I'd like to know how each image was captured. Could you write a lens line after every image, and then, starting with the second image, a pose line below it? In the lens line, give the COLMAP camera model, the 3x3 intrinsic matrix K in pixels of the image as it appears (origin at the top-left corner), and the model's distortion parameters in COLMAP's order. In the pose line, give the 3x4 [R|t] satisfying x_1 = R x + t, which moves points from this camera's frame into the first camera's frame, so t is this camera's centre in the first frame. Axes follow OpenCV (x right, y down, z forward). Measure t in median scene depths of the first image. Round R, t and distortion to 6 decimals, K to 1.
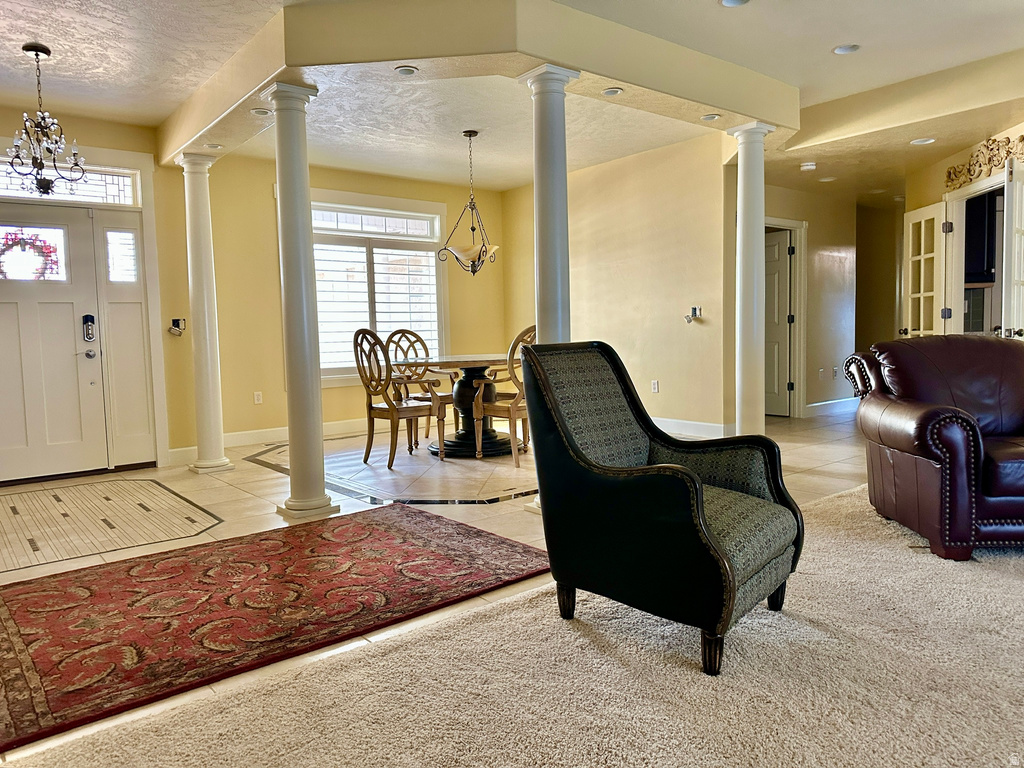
lens RADIAL K [[708.6, 0, 522.6], [0, 708.6, 382.4], [0, 0, 1]] dist [0.057297, -0.063697]
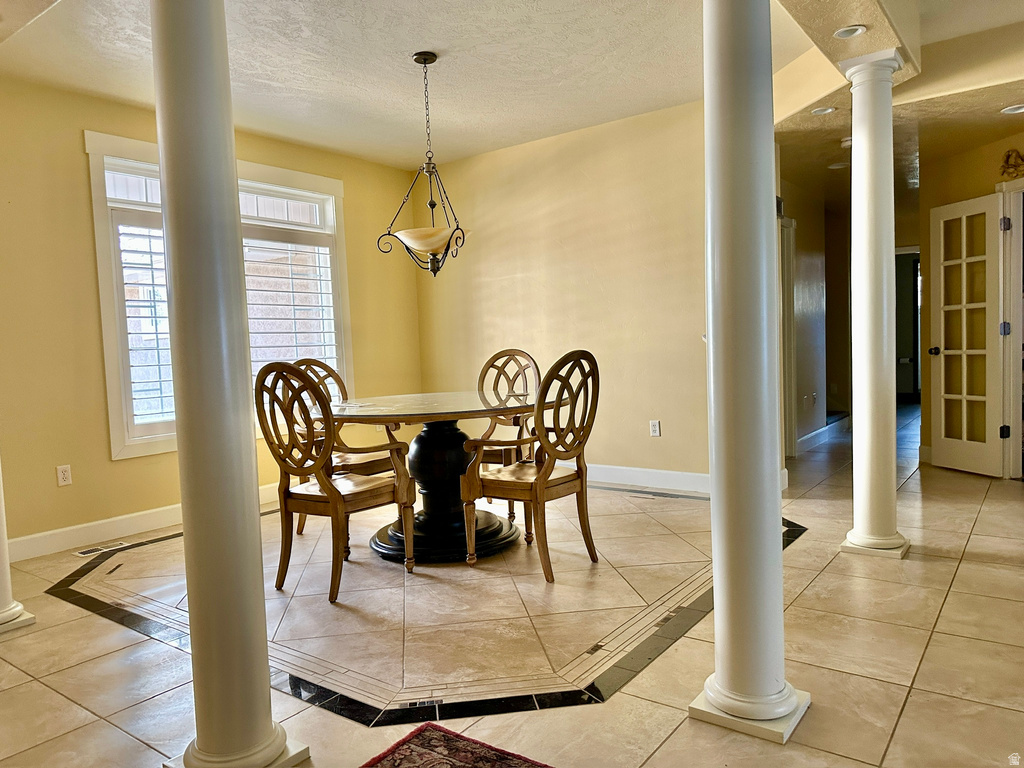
lens RADIAL K [[708.6, 0, 510.2], [0, 708.6, 393.4], [0, 0, 1]] dist [0.057297, -0.063697]
pose [[0.972449, -0.028690, 0.231345, -0.169820], [0.031292, 0.999481, -0.007588, -0.038624], [-0.231008, 0.014619, 0.972842, 0.379991]]
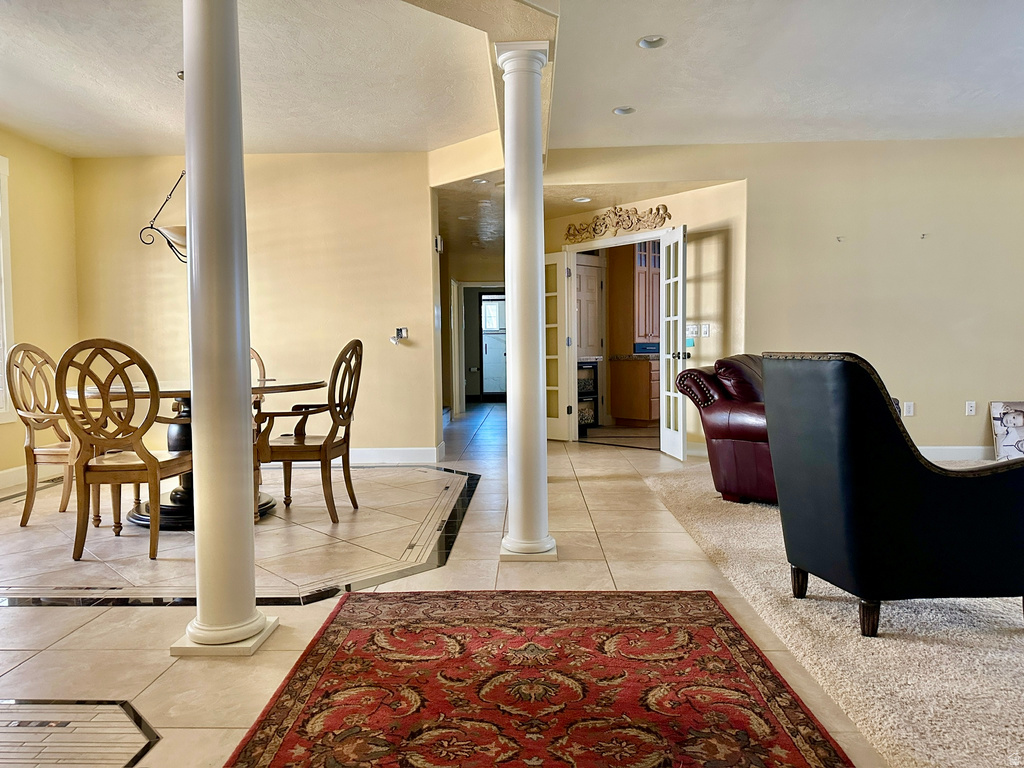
lens RADIAL K [[708.6, 0, 510.1], [0, 708.6, 385.5], [0, 0, 1]] dist [0.057297, -0.063697]
pose [[0.658872, -0.019717, 0.751997, -0.443222], [0.044160, 0.998946, -0.012500, -0.011814], [-0.750958, 0.041444, 0.659048, 0.312270]]
